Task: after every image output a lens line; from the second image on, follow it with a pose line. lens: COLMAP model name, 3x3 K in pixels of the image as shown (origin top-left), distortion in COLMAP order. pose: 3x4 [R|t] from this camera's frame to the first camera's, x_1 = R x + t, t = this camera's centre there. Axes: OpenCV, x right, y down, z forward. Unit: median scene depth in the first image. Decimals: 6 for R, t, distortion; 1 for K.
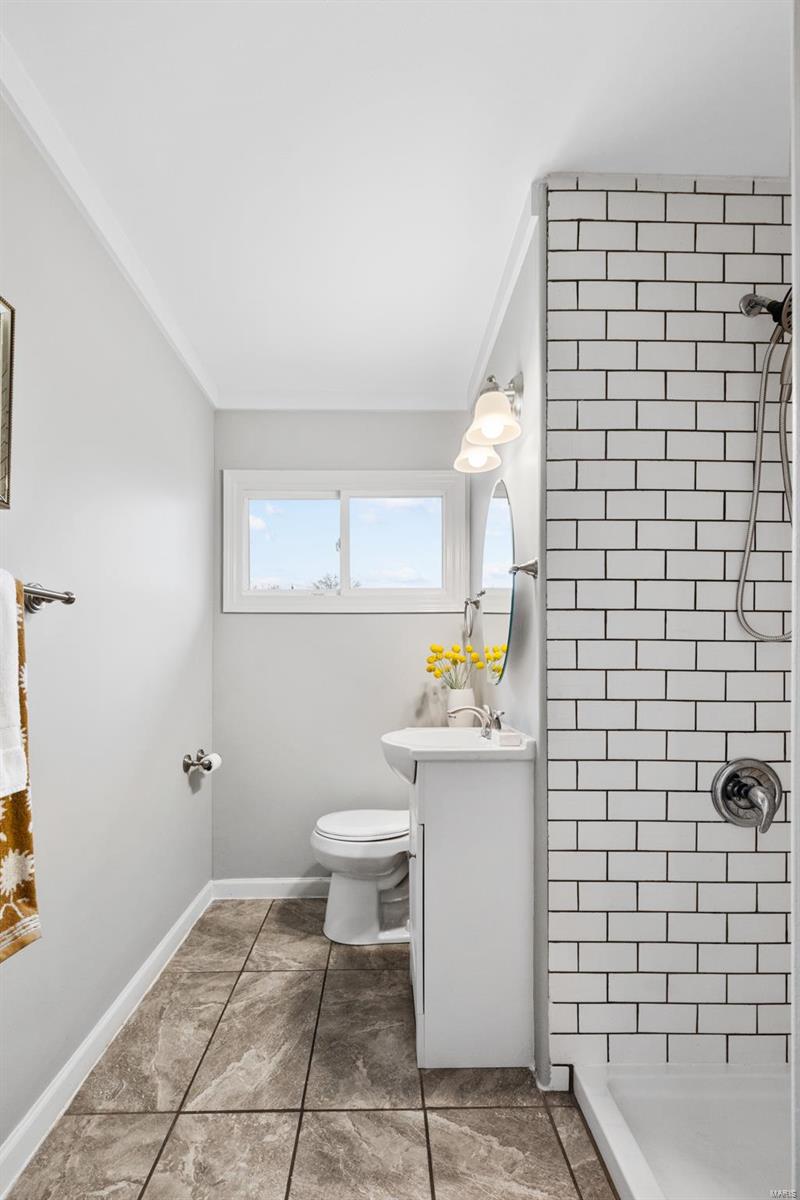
lens RADIAL K [[518.2, 0, 382.8], [0, 518.2, 659.0], [0, 0, 1]] dist [-0.001749, 0.000108]
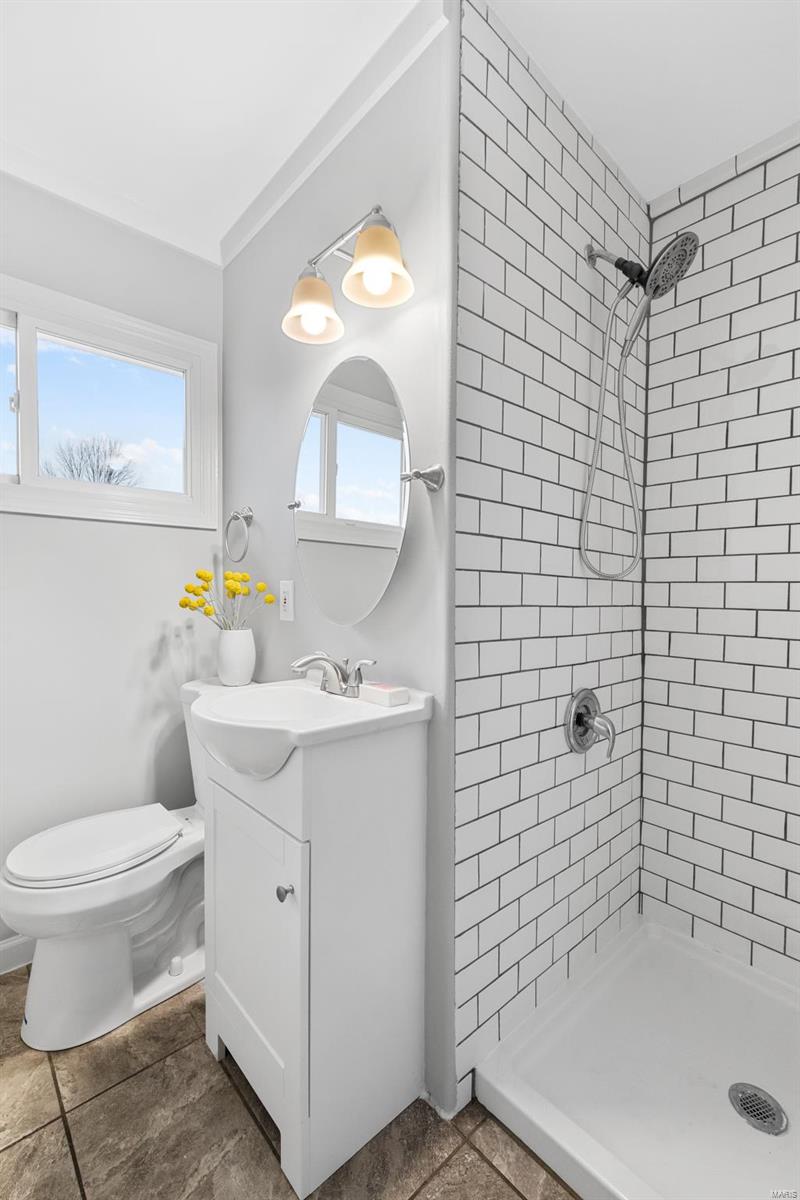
lens RADIAL K [[518.2, 0, 396.6], [0, 518.2, 606.6], [0, 0, 1]] dist [-0.001749, 0.000108]
pose [[0.758724, -0.007876, 0.651365, -0.274728], [-0.014155, 0.999491, 0.028573, -0.001223], [-0.651258, -0.030899, 0.758227, 0.444988]]
